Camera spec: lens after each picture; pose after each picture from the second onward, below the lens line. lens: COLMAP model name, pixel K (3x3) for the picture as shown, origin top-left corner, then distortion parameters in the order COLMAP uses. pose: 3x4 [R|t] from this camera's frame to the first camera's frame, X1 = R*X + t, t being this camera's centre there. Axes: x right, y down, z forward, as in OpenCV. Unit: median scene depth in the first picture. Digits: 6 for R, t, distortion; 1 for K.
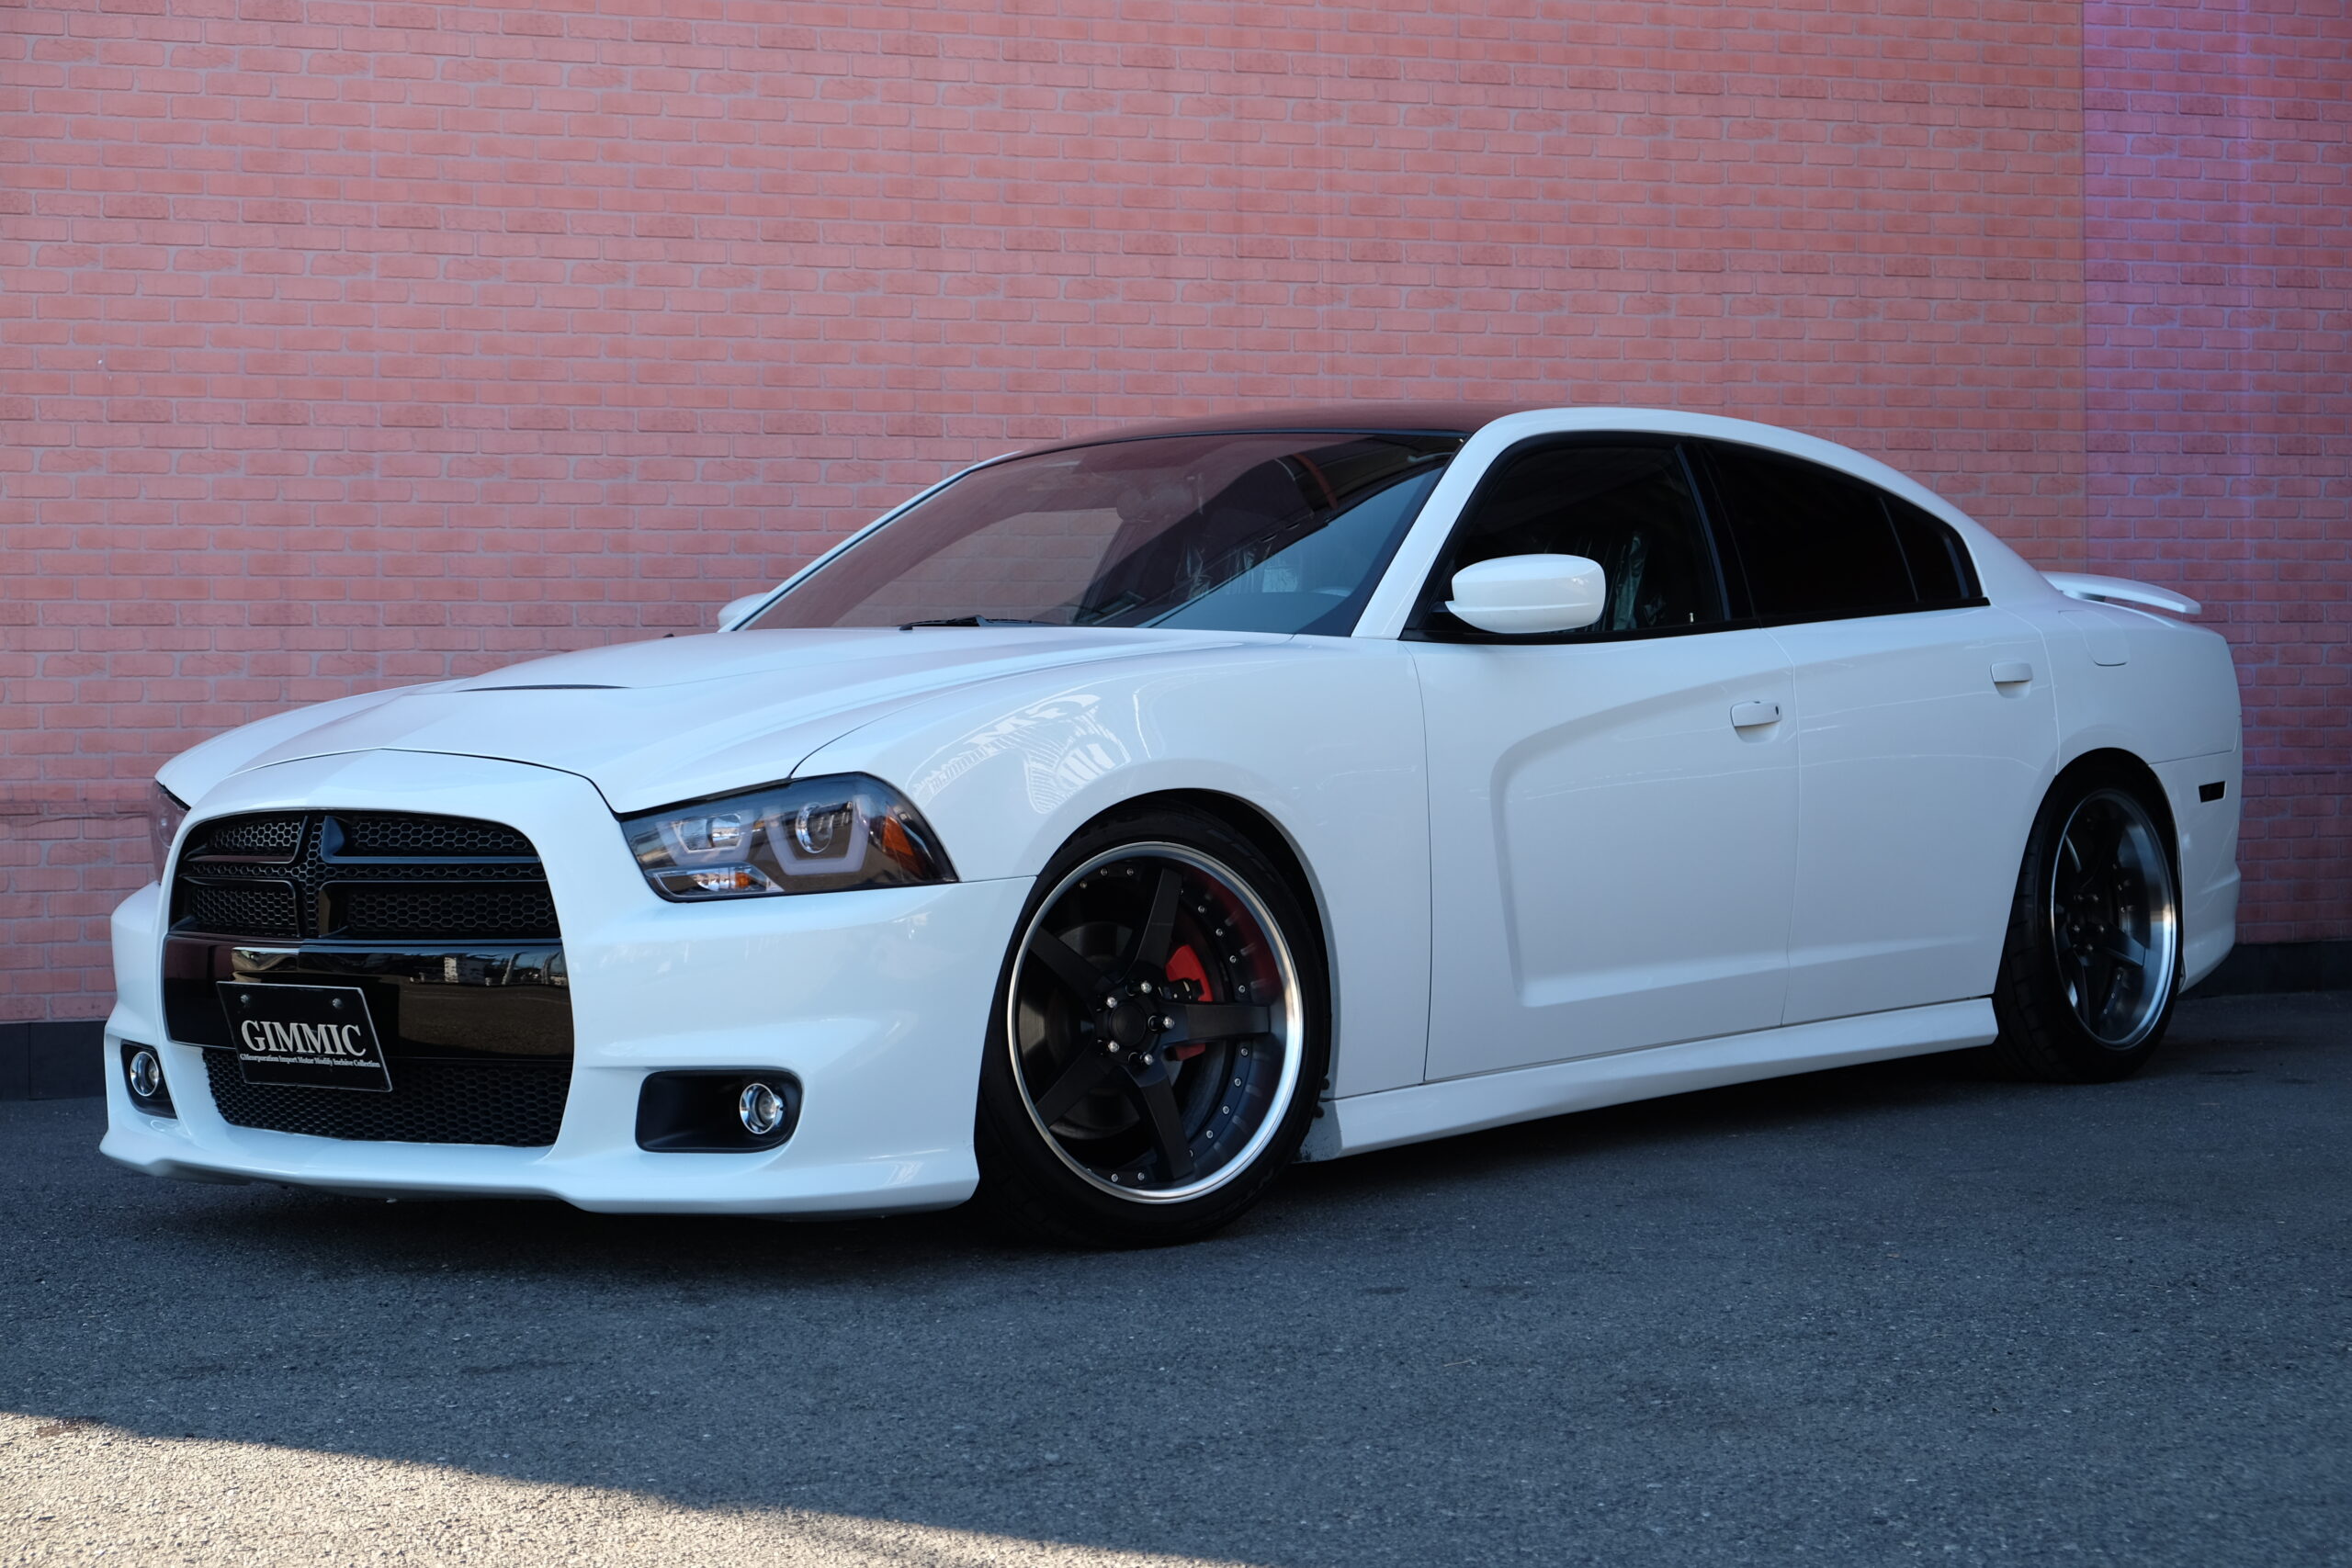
lens RADIAL K [[4280.4, 0, 1189.9], [0, 4280.4, 770.5], [0, 0, 1]] dist [0.035944, 0.000000]
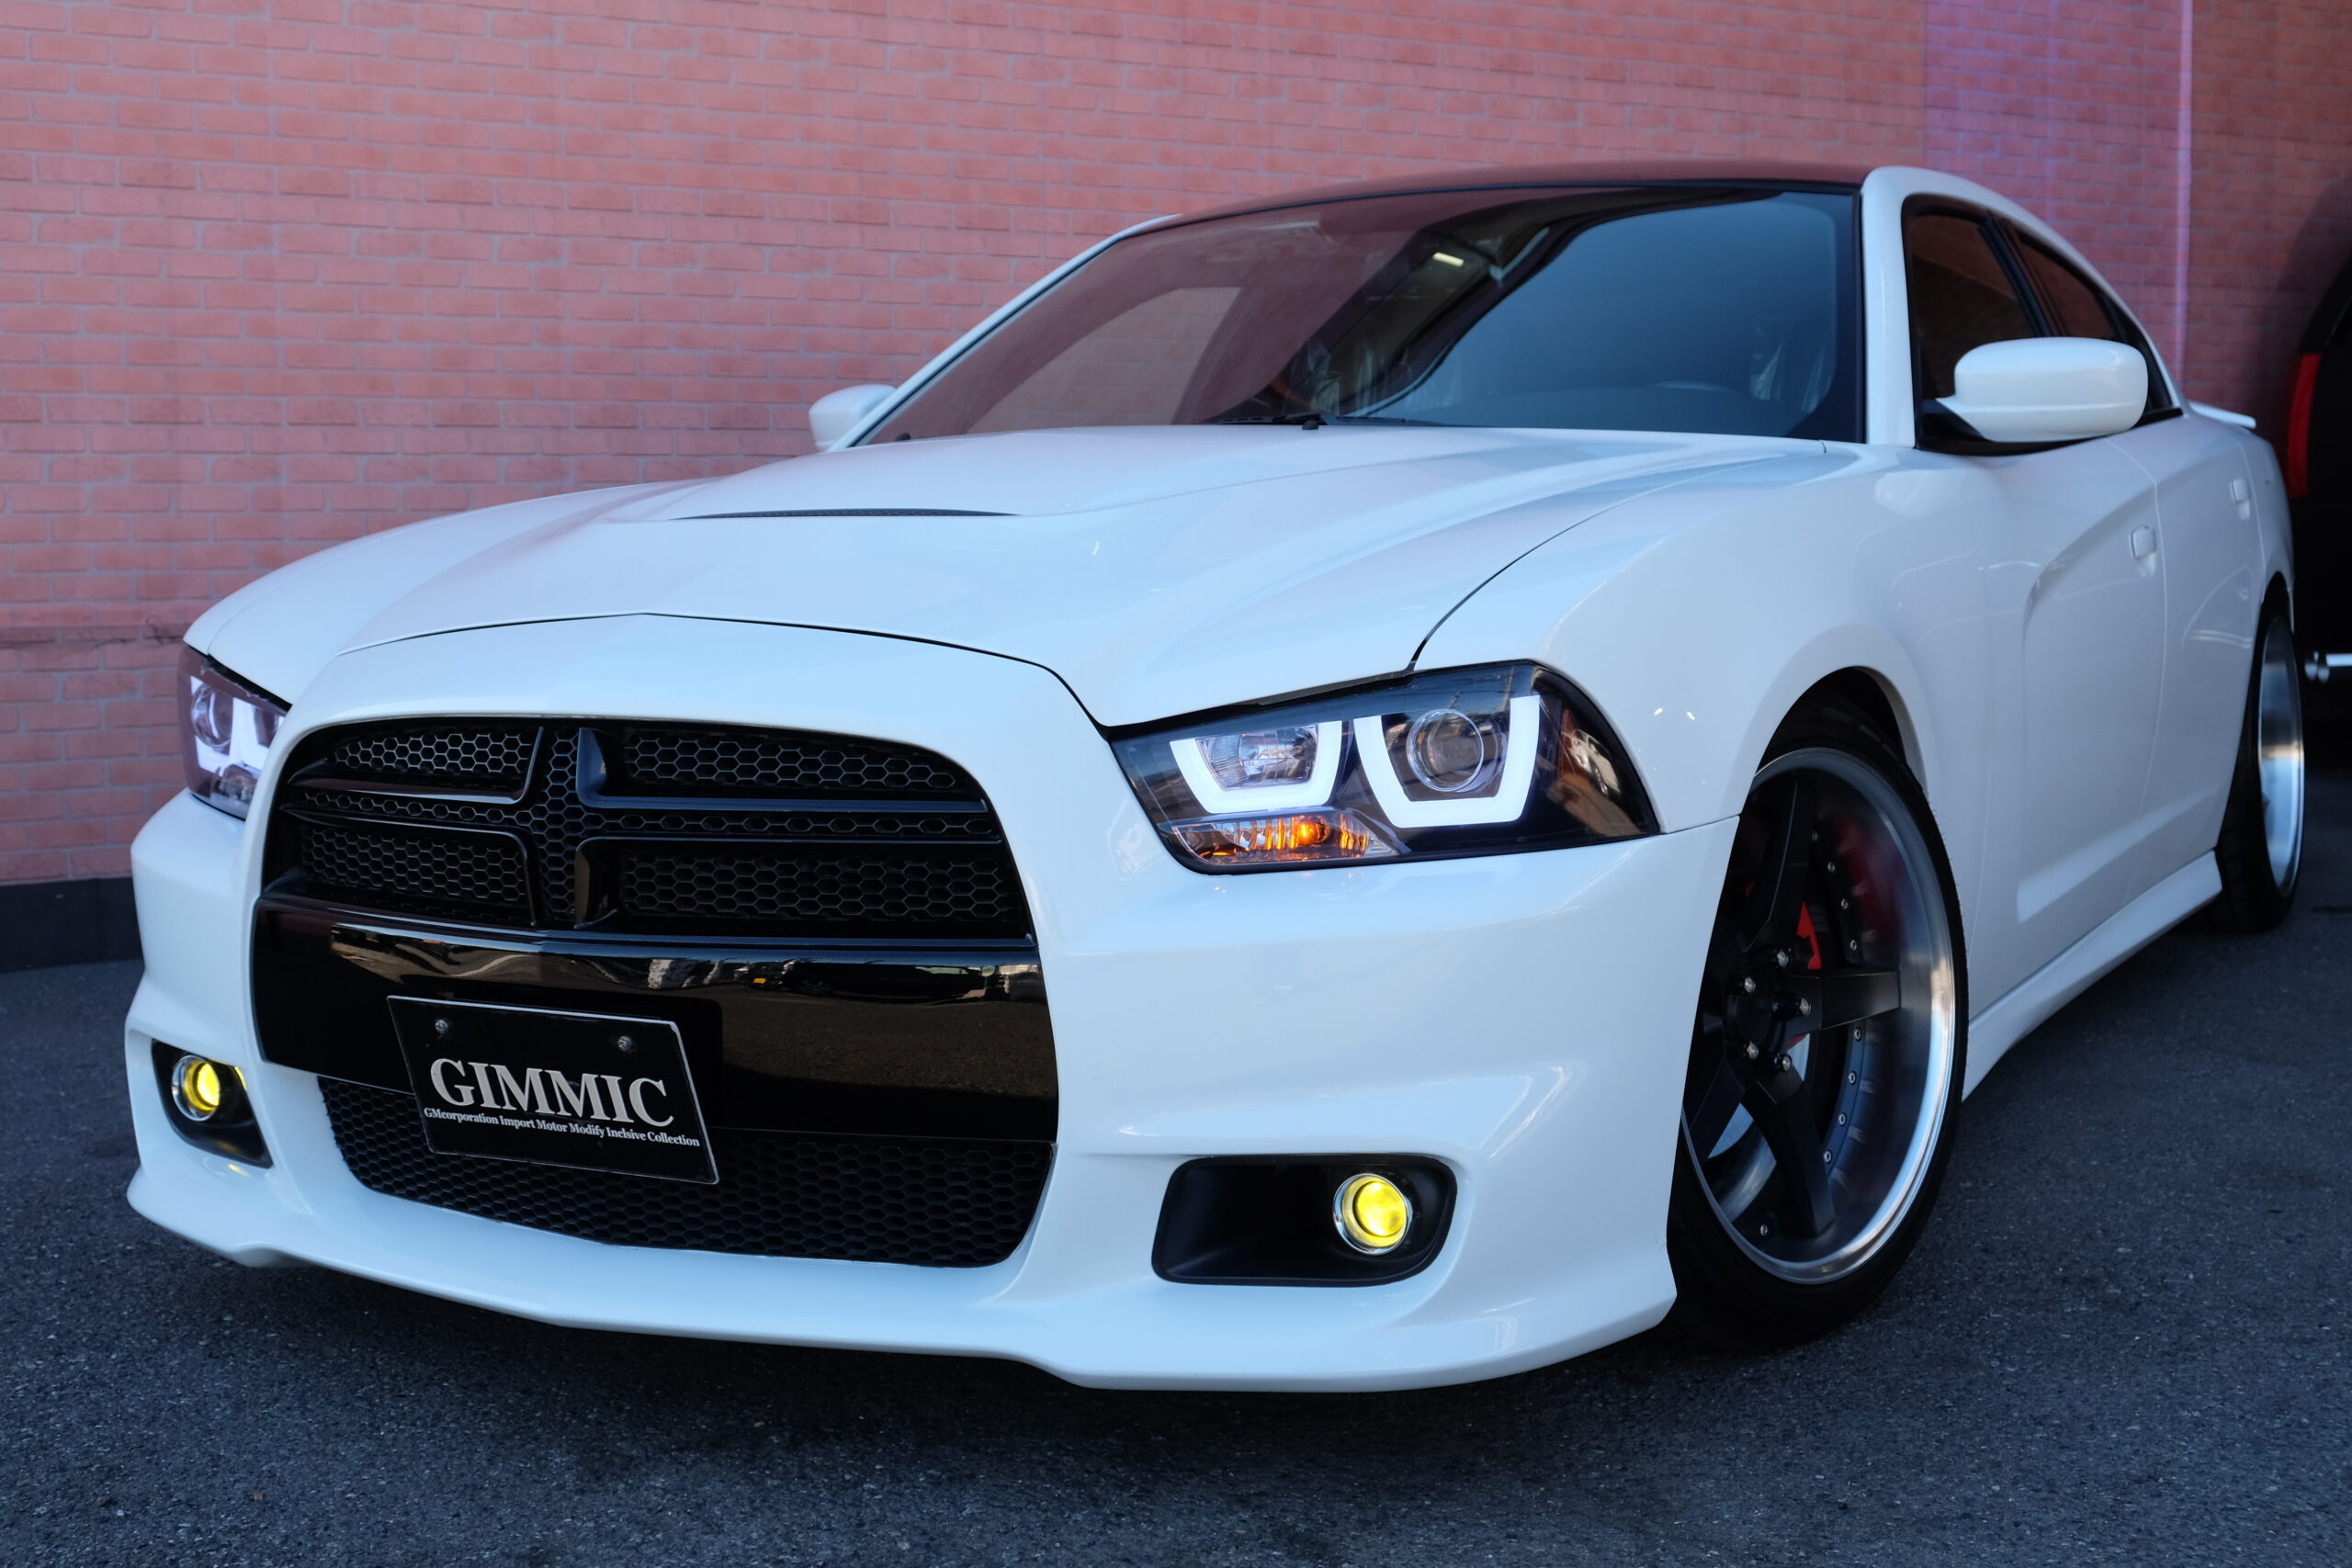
lens RADIAL K [[2998.6, 0, 1188.7], [0, 2998.6, 782.3], [0, 0, 1]] dist [-0.002104, 0.000000]
pose [[0.981121, -0.014341, 0.192861, -0.128663], [-0.001010, 0.996853, 0.079260, -0.009944], [-0.193390, -0.077958, 0.978020, 0.367110]]
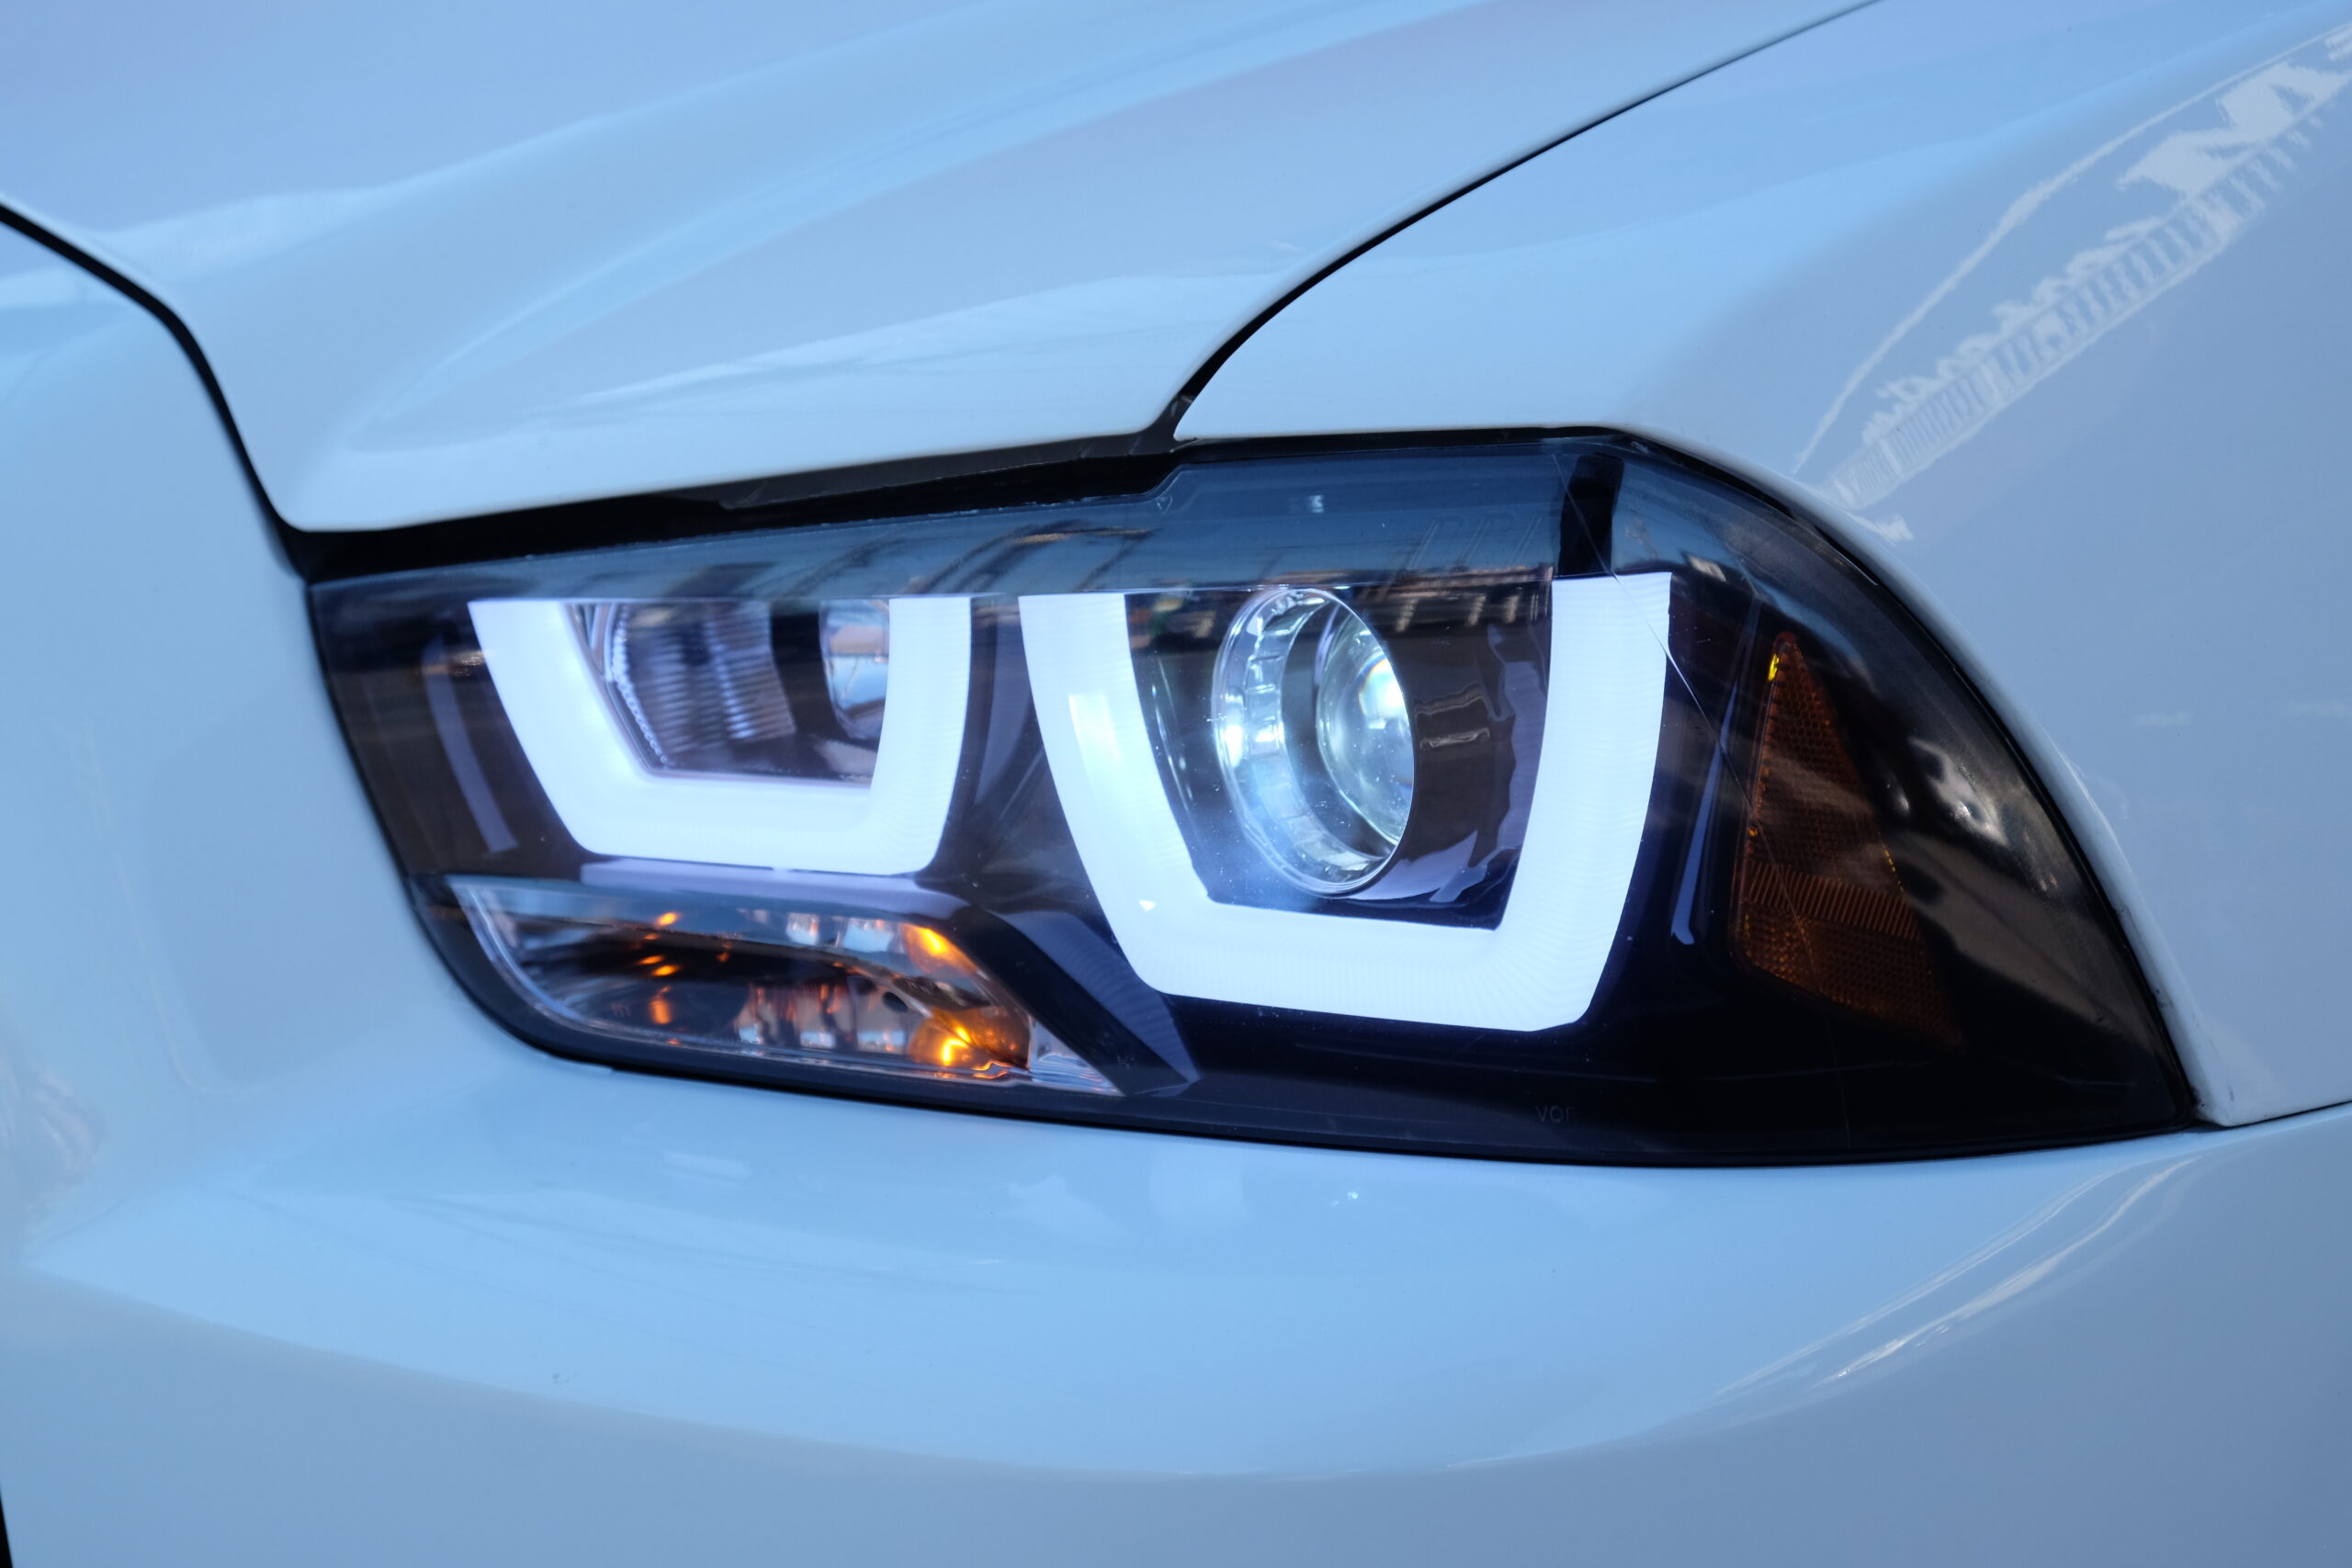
lens RADIAL K [[3353.1, 0, 1183.3], [0, 3353.1, 781.5], [0, 0, 1]] dist [-0.054787, 0.000000]
pose [[0.972585, 0.083505, -0.217037, -0.040470], [-0.033741, 0.974100, 0.223584, -0.008284], [0.230086, -0.210131, 0.950213, 0.548431]]
